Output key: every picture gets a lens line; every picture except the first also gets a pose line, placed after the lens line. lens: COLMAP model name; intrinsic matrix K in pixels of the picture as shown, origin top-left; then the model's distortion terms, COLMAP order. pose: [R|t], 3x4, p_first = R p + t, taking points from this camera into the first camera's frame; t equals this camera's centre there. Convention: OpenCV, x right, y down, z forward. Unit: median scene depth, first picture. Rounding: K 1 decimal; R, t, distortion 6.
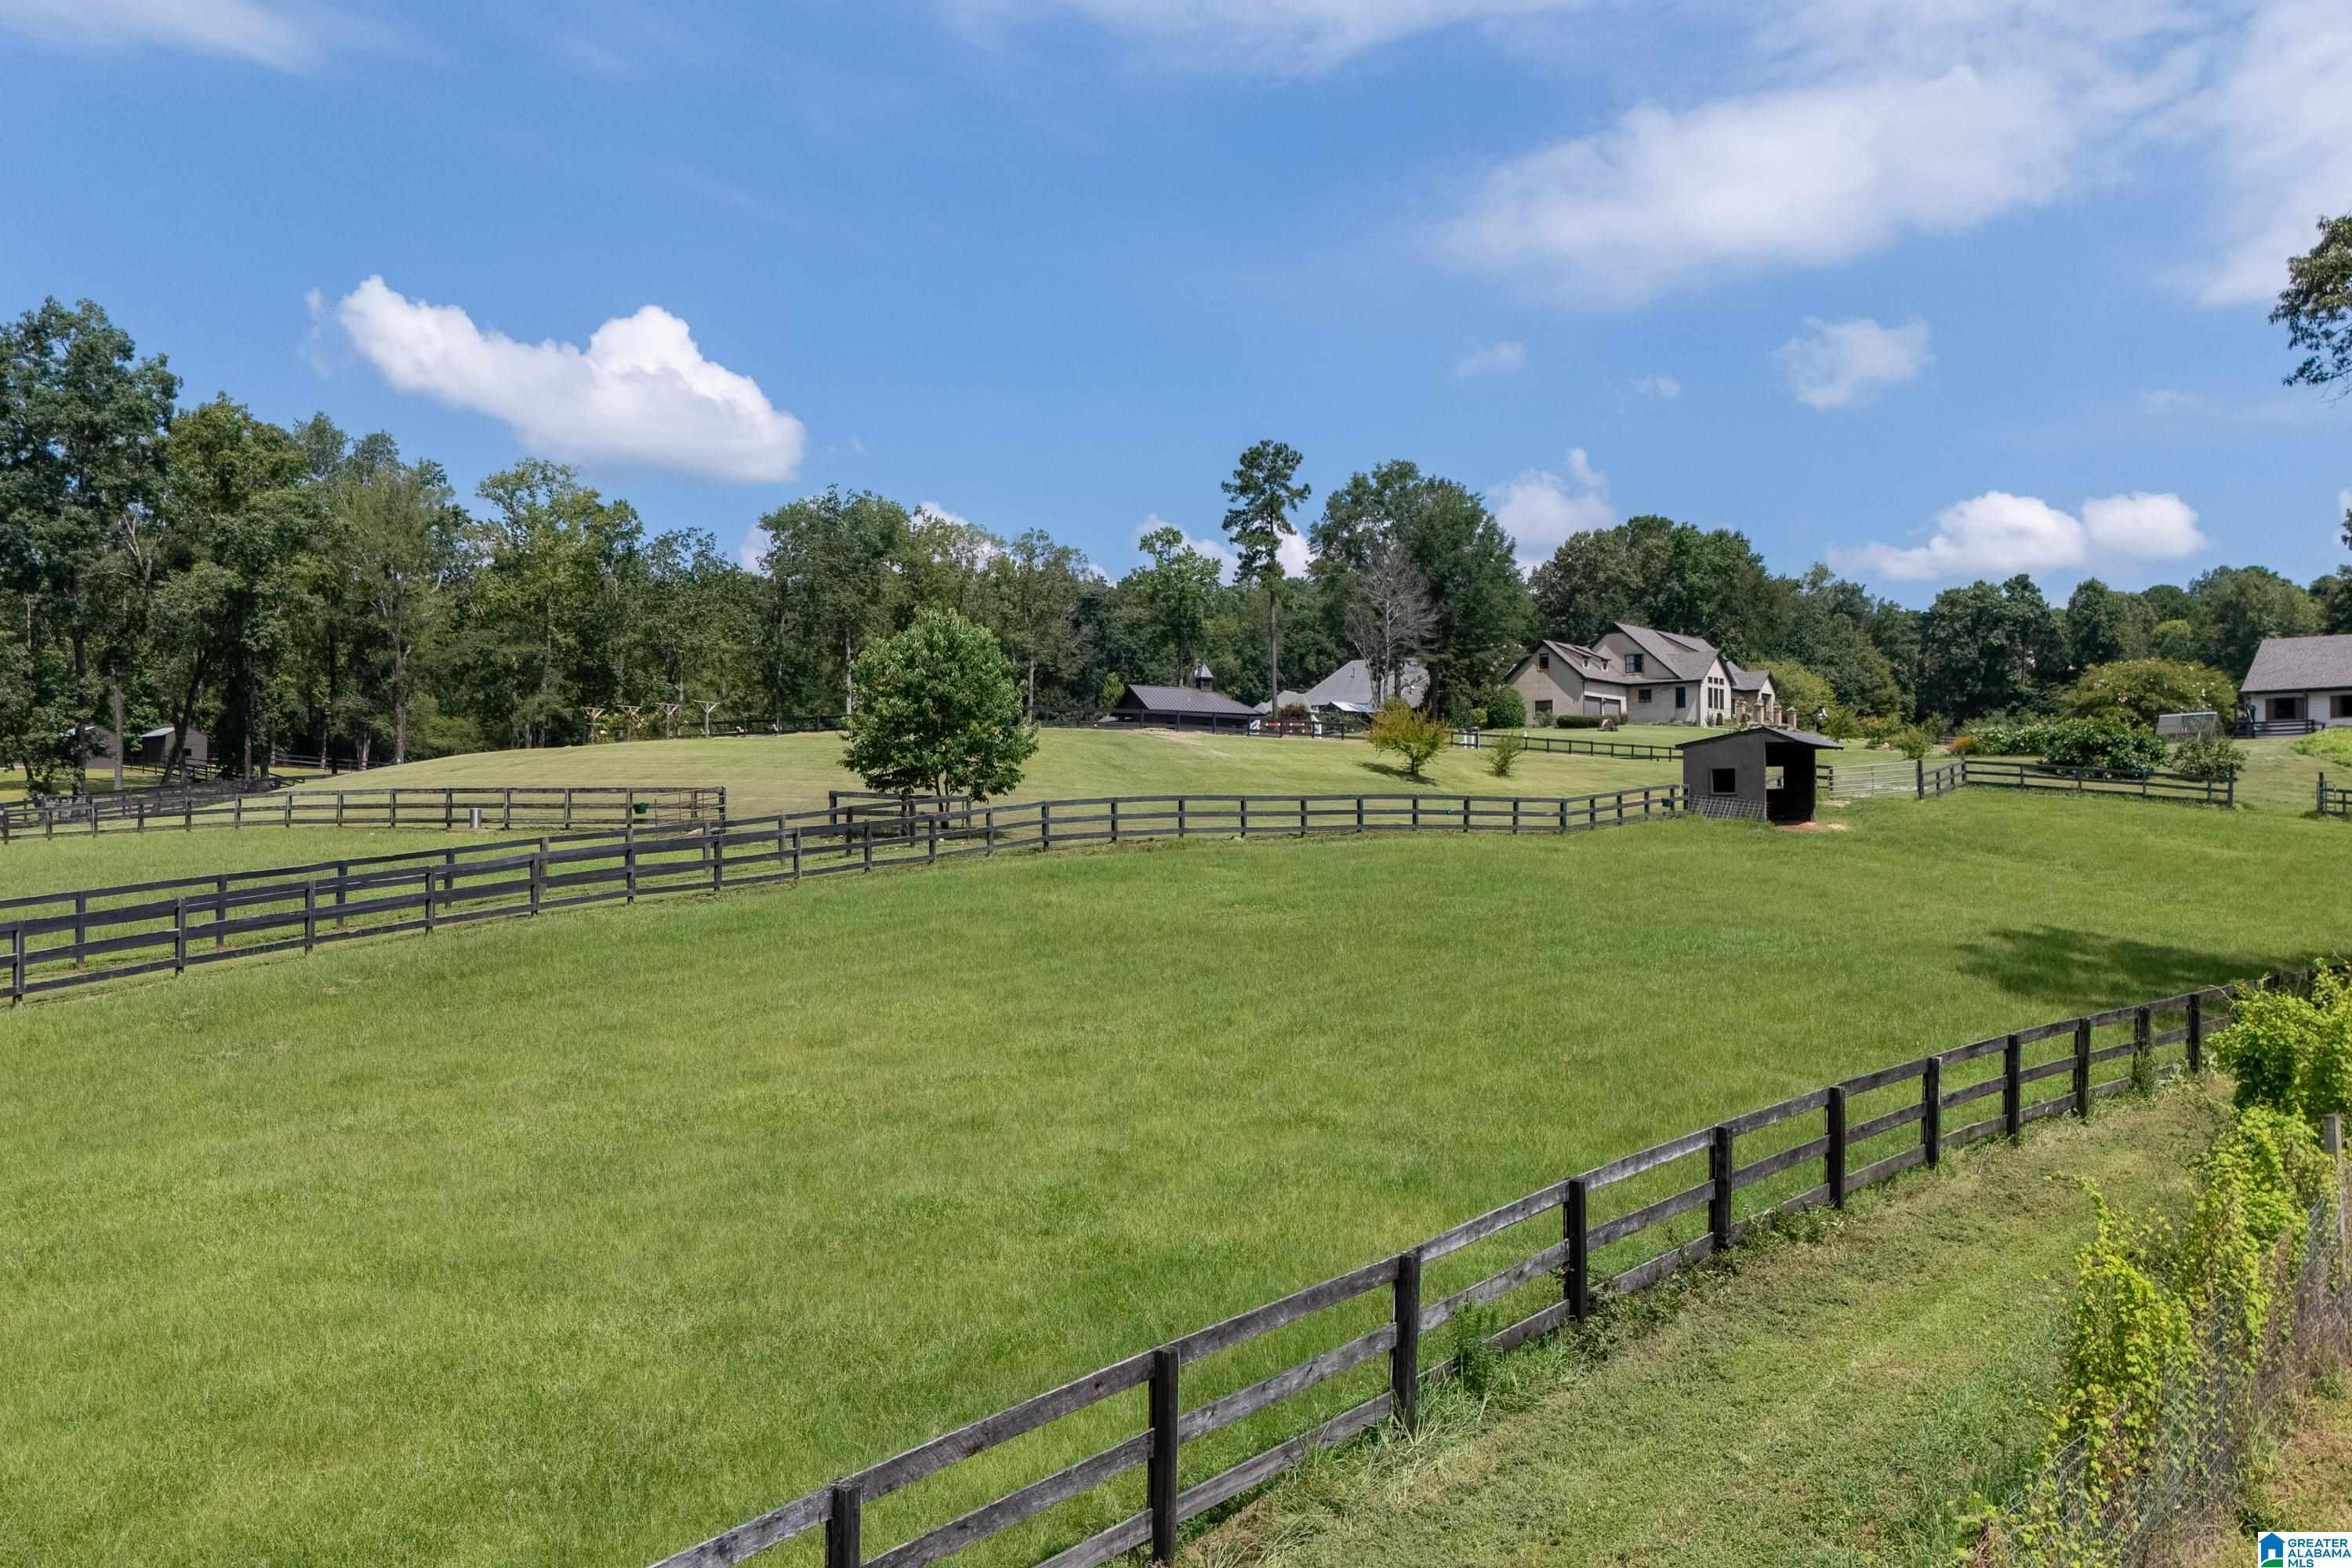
lens RADIAL K [[2055.4, 0, 1178.8], [0, 2055.4, 786.3], [0, 0, 1]] dist [0.107023, -0.137833]
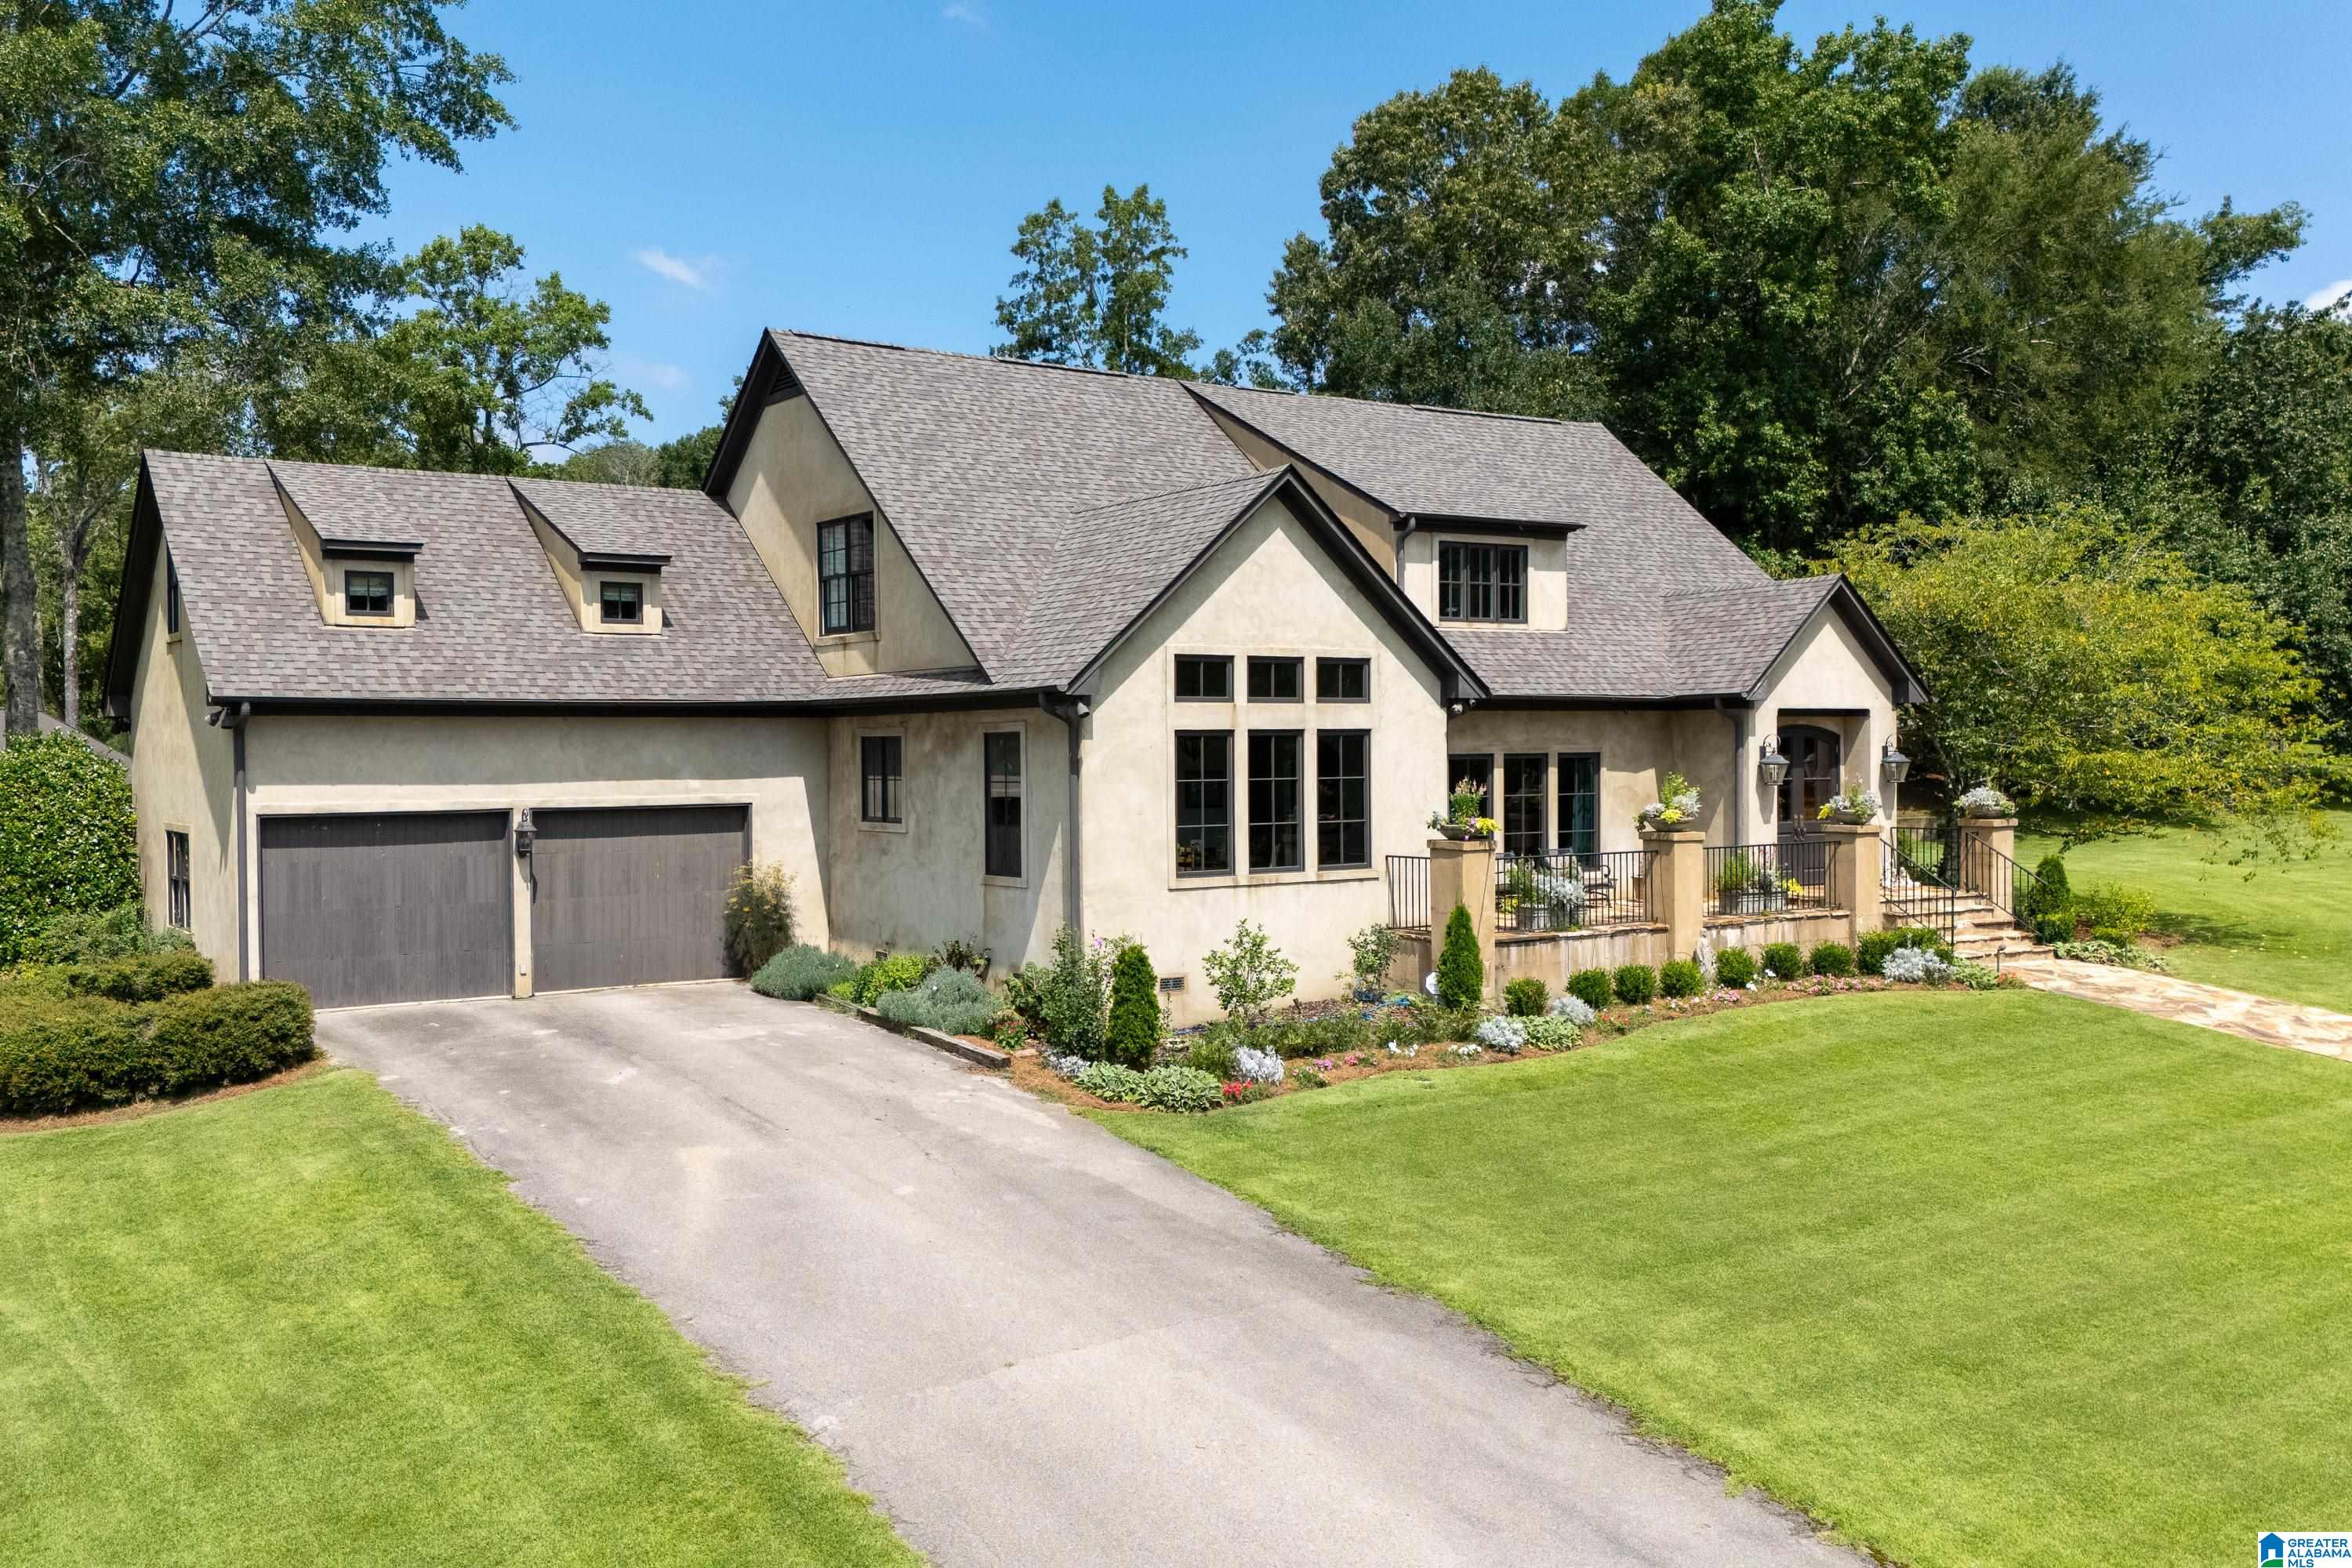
lens RADIAL K [[2055.4, 0, 1172.1], [0, 2055.4, 776.4], [0, 0, 1]] dist [0.107023, -0.137833]
pose [[0.961868, -0.011479, -0.273272, 0.289625], [0.026044, 0.998423, 0.049730, -0.051112], [0.272270, -0.054950, 0.960651, 0.849759]]
